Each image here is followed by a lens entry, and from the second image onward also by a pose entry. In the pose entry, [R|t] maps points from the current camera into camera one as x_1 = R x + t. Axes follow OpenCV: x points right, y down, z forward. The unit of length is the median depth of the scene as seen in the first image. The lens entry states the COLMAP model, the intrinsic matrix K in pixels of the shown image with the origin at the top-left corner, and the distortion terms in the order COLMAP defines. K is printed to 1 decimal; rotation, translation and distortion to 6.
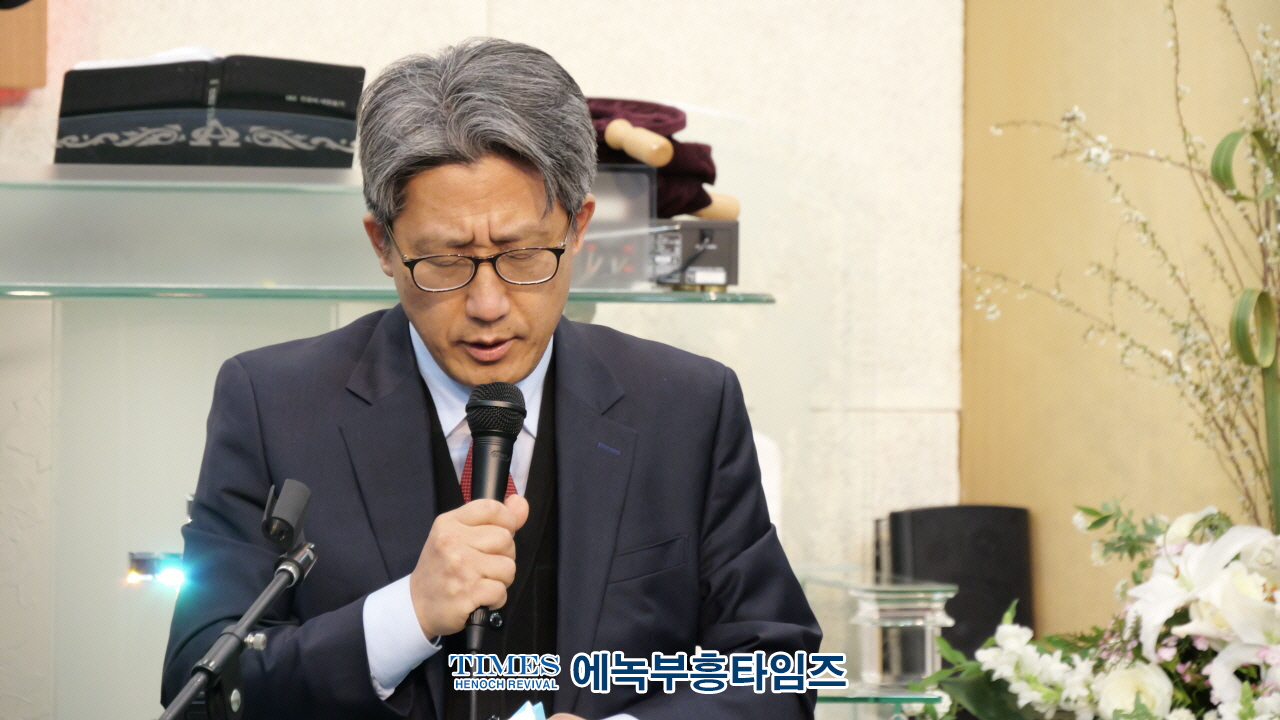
lens RADIAL K [[8614.2, 0, 665.3], [0, 8614.2, 382.4], [0, 0, 1]] dist [1.117983, 0.000000]
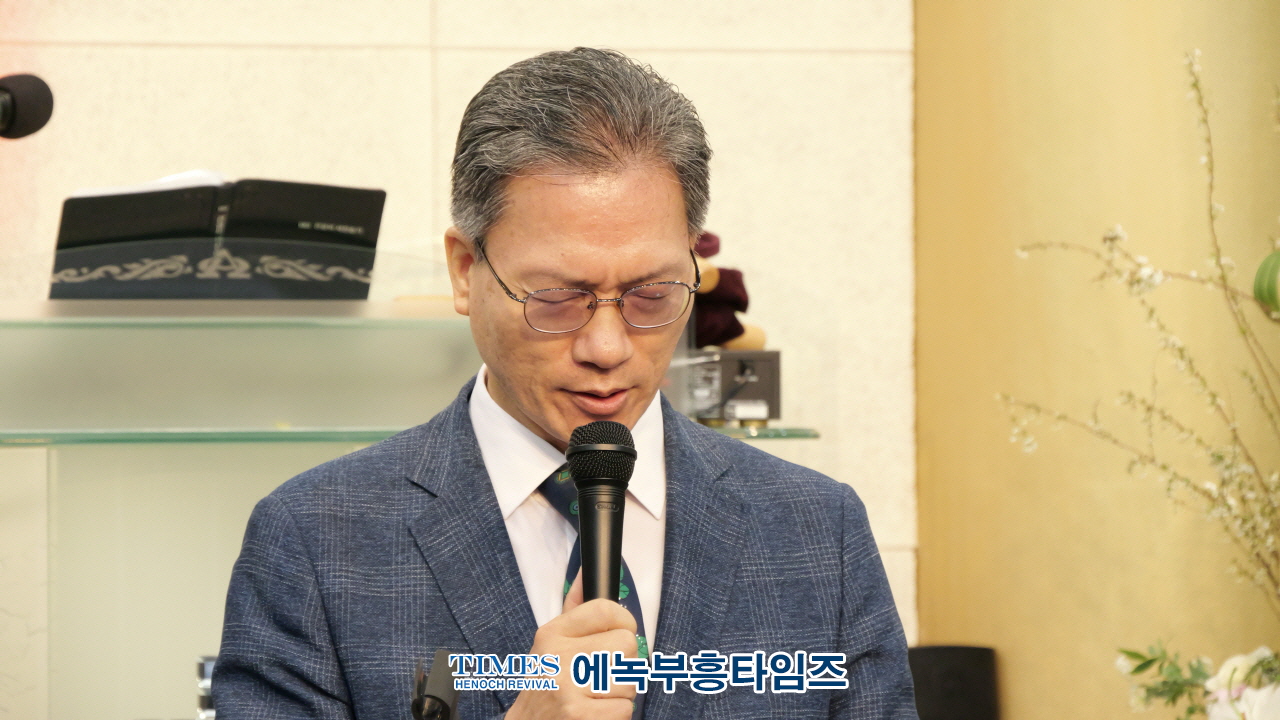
lens RADIAL K [[6994.9, 0, 612.5], [0, 6994.9, 386.4], [0, 0, 1]] dist [0.838108, 0.000000]
pose [[0.998618, -0.015666, 0.050161, -0.046173], [0.016601, 0.999695, -0.018282, -0.001282], [-0.049859, 0.019090, 0.998574, 0.237640]]
